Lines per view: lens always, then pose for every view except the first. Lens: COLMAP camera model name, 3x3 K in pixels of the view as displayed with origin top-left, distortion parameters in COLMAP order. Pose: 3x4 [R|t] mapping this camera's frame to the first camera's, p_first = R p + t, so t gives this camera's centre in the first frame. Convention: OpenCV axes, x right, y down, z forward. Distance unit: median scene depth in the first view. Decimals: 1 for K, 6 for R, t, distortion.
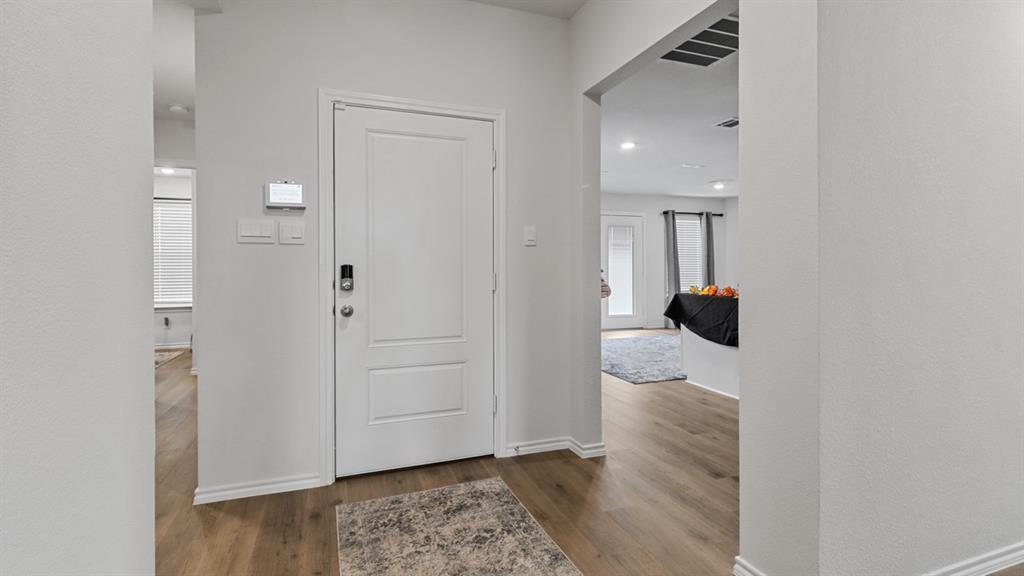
lens RADIAL K [[471.4, 0, 506.8], [0, 471.4, 242.2], [0, 0, 1]] dist [0.001090, 0.000093]
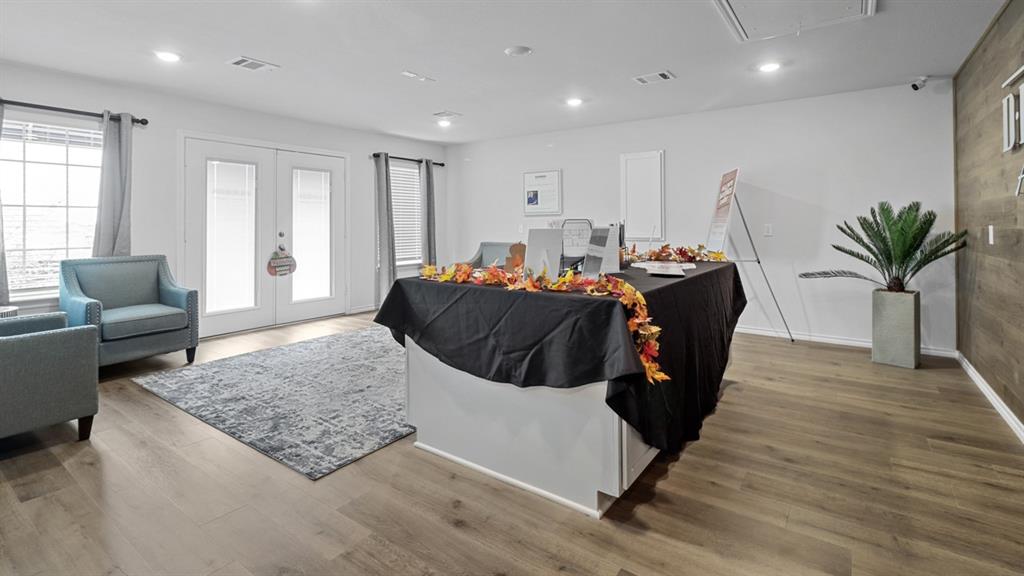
lens RADIAL K [[471.4, 0, 506.8], [0, 471.4, 242.2], [0, 0, 1]] dist [0.001090, 0.000093]
pose [[0.827399, -0.023731, 0.561113, 0.097958], [-0.024069, 0.996691, 0.077644, 0.013479], [-0.561099, -0.077748, 0.824089, 0.296186]]
